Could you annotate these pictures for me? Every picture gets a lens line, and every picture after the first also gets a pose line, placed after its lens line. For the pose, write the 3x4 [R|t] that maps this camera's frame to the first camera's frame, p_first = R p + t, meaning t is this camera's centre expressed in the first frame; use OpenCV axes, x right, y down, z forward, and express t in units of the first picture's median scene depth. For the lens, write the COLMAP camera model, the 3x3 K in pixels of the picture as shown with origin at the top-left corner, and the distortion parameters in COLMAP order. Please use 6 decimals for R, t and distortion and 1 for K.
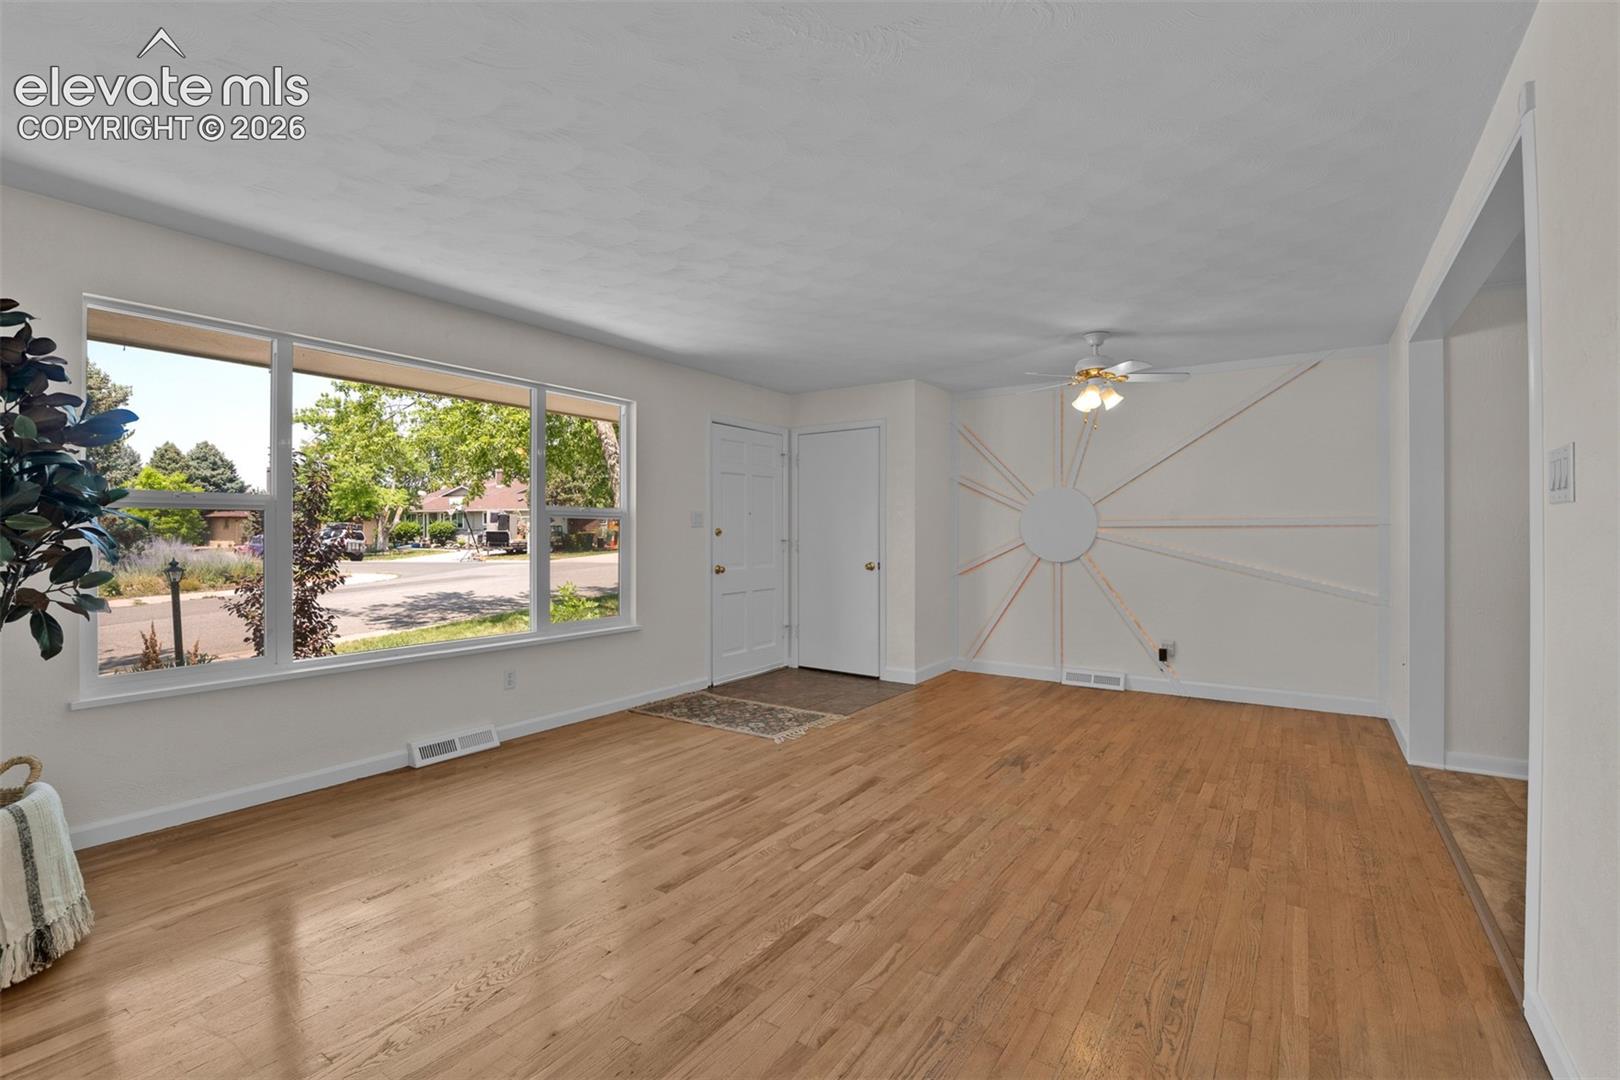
lens RADIAL K [[723.5, 0, 803.5], [0, 723.5, 537.5], [0, 0, 1]] dist [-0.009213, -0.001337]
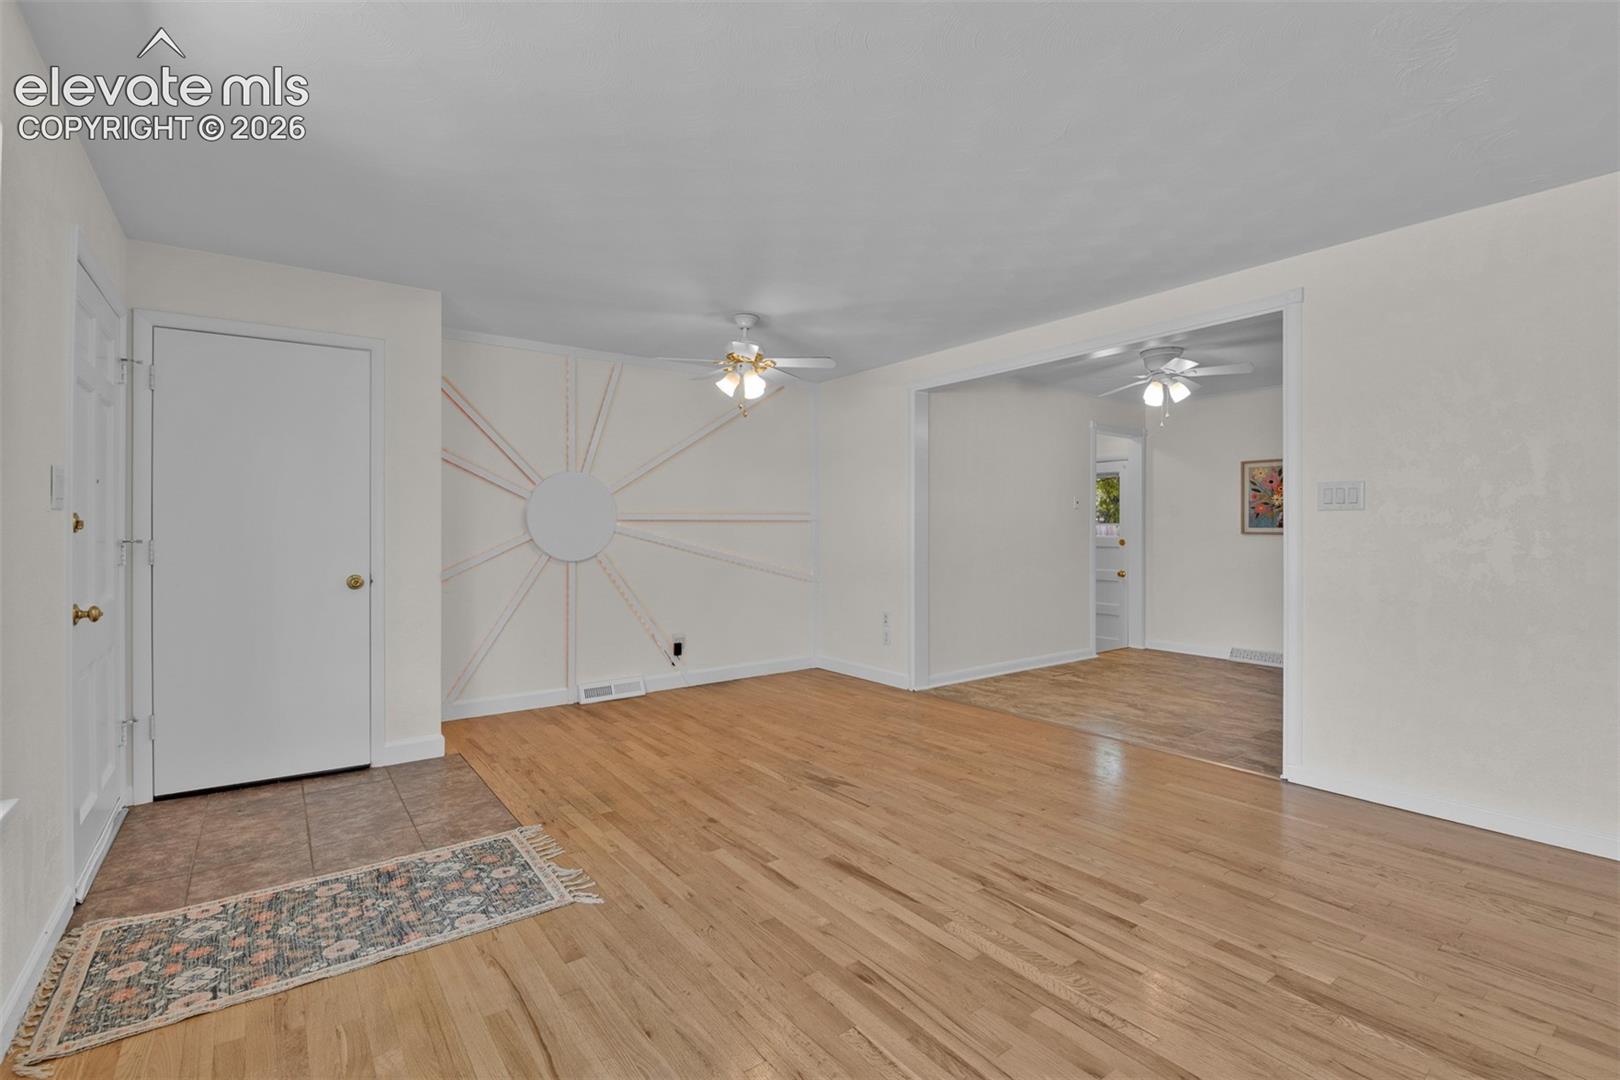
lens RADIAL K [[723.5, 0, 803.7], [0, 723.5, 531.8], [0, 0, 1]] dist [-0.009213, -0.001337]
pose [[0.324609, -0.006037, 0.945829, -0.545752], [0.005621, 0.999974, 0.004454, -0.003161], [-0.945832, 0.003871, 0.324634, 0.718092]]
